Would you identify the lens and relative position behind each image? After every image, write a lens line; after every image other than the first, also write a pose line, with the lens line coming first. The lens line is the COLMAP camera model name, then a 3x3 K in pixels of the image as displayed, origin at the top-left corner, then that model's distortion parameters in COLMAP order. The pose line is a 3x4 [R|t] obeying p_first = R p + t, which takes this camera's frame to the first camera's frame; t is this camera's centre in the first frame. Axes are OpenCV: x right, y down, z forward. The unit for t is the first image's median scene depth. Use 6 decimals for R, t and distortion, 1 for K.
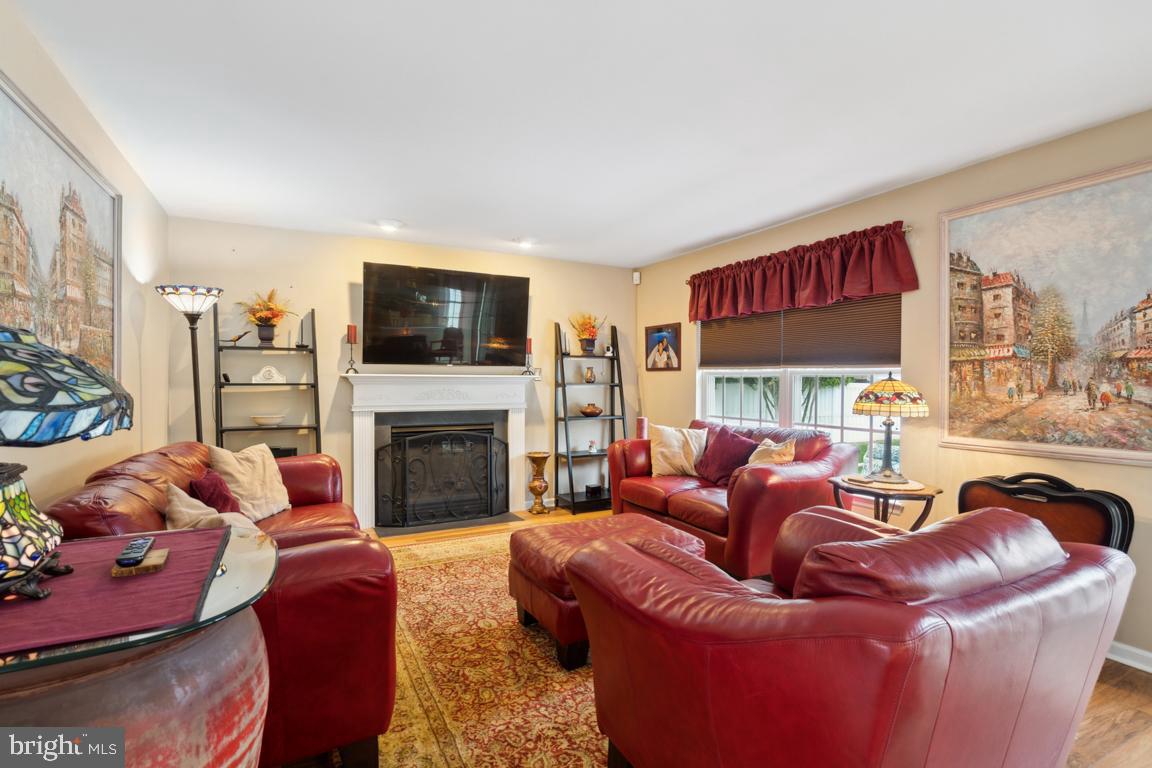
lens RADIAL K [[536.4, 0, 573.7], [0, 536.4, 390.1], [0, 0, 1]] dist [0.000848, -0.000445]
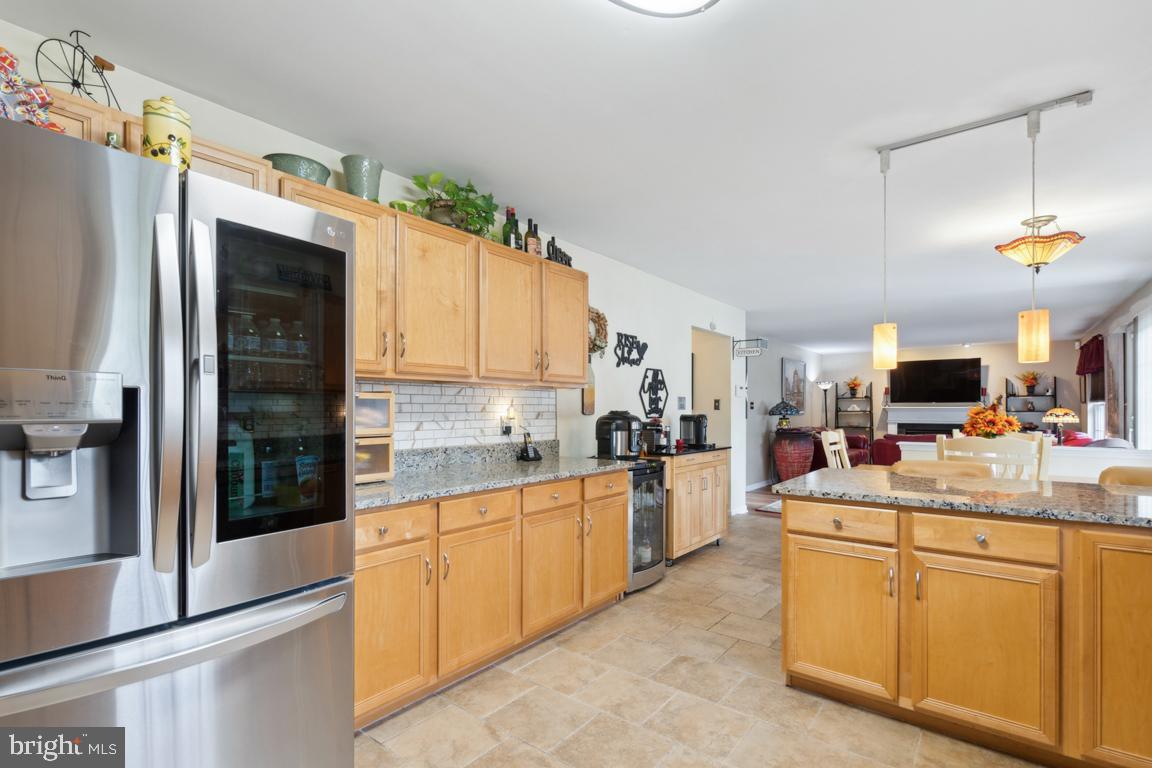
lens RADIAL K [[530.5, 0, 575.8], [0, 530.5, 412.0], [0, 0, 1]] dist [0.000004, -0.000035]
pose [[0.399329, -0.001859, -0.916806, 1.443787], [-0.017201, 0.999807, -0.009520, 0.046522], [0.916646, 0.019572, 0.399220, -1.478121]]
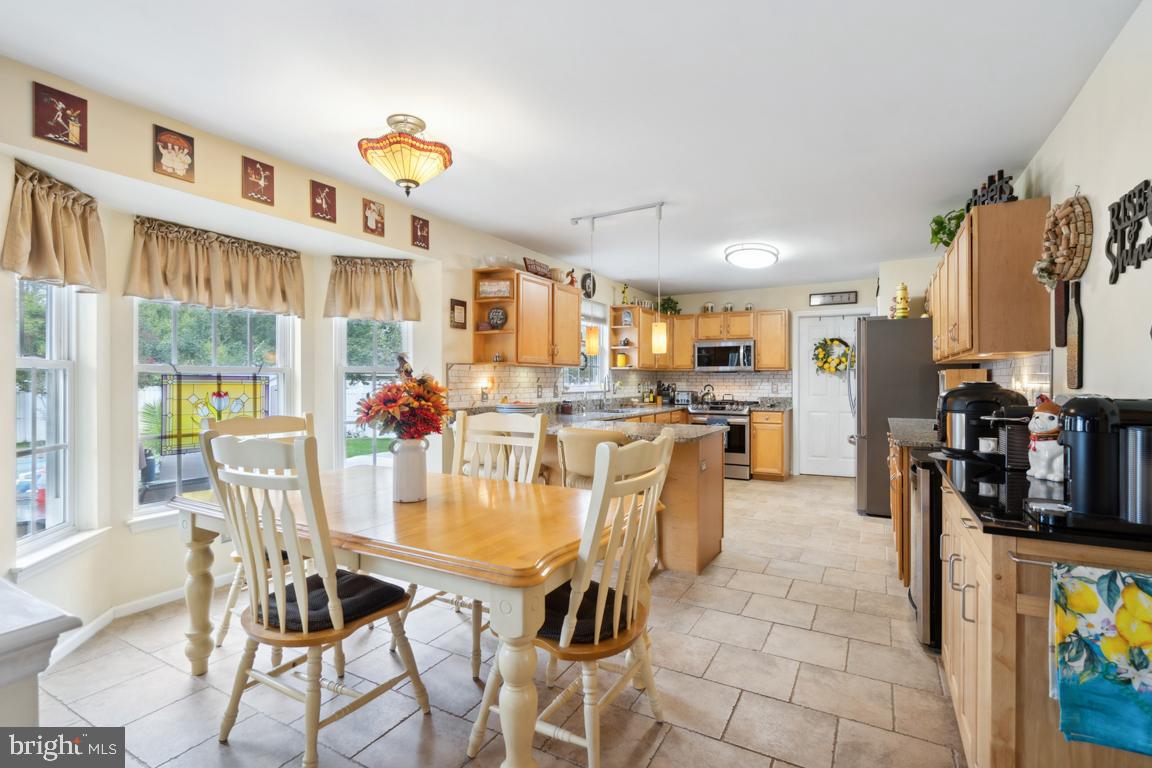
lens RADIAL K [[532.8, 0, 575.6], [0, 532.8, 380.5], [0, 0, 1]] dist [-0.000865, -0.000067]
pose [[-0.537797, -0.001171, 0.843074, 0.282481], [0.018413, 0.999744, 0.013135, 0.014179], [-0.842873, 0.022588, -0.537638, -0.241741]]
